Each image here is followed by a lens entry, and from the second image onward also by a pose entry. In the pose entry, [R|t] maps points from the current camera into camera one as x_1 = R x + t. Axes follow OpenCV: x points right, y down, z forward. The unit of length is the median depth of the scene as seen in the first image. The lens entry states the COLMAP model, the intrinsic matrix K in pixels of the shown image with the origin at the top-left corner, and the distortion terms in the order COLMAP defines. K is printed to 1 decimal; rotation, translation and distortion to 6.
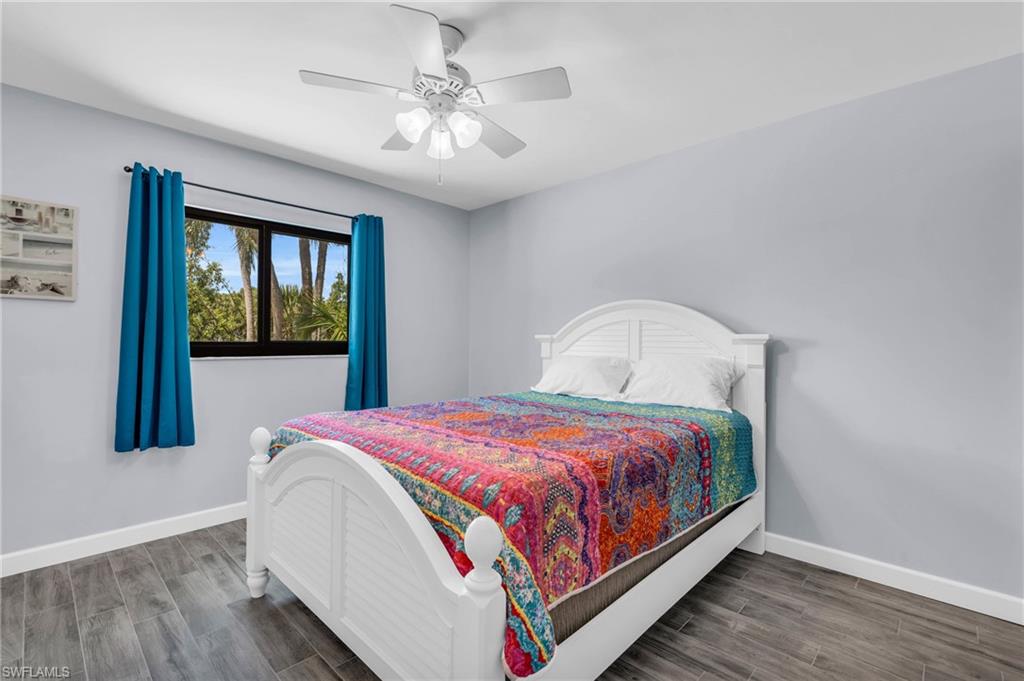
lens RADIAL K [[463.5, 0, 518.0], [0, 463.5, 337.4], [0, 0, 1]] dist [0.001319, -0.000004]
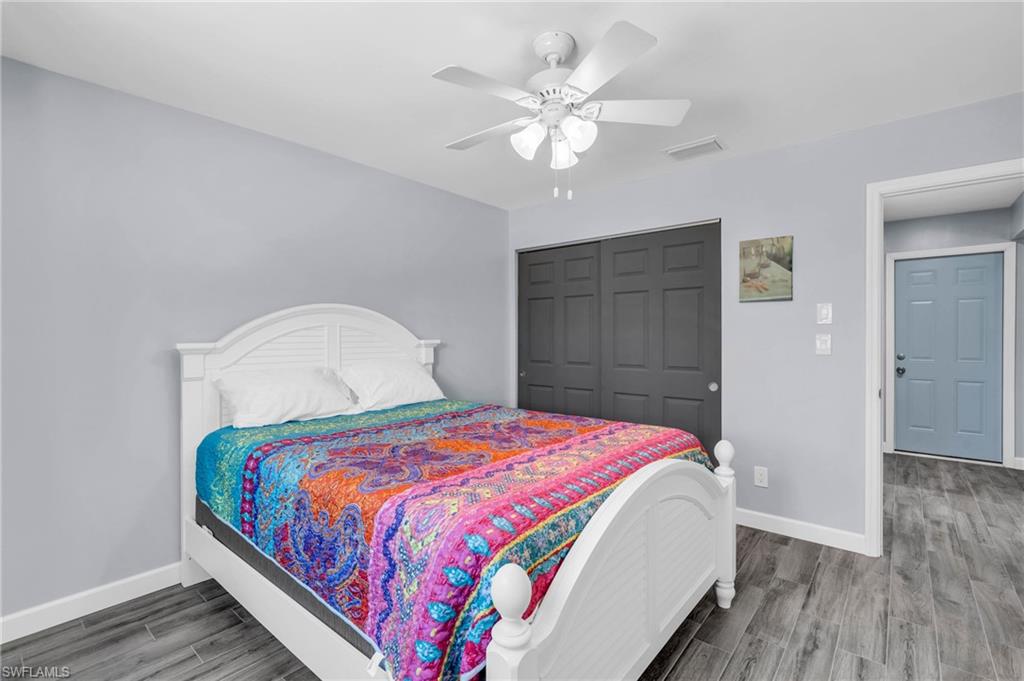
lens RADIAL K [[463.5, 0, 518.0], [0, 463.5, 337.4], [0, 0, 1]] dist [0.001319, -0.000004]
pose [[-0.063410, -0.010949, 0.997927, -0.717942], [-0.005726, 0.999927, 0.010607, -0.025916], [-0.997971, -0.005041, -0.063469, 0.708766]]
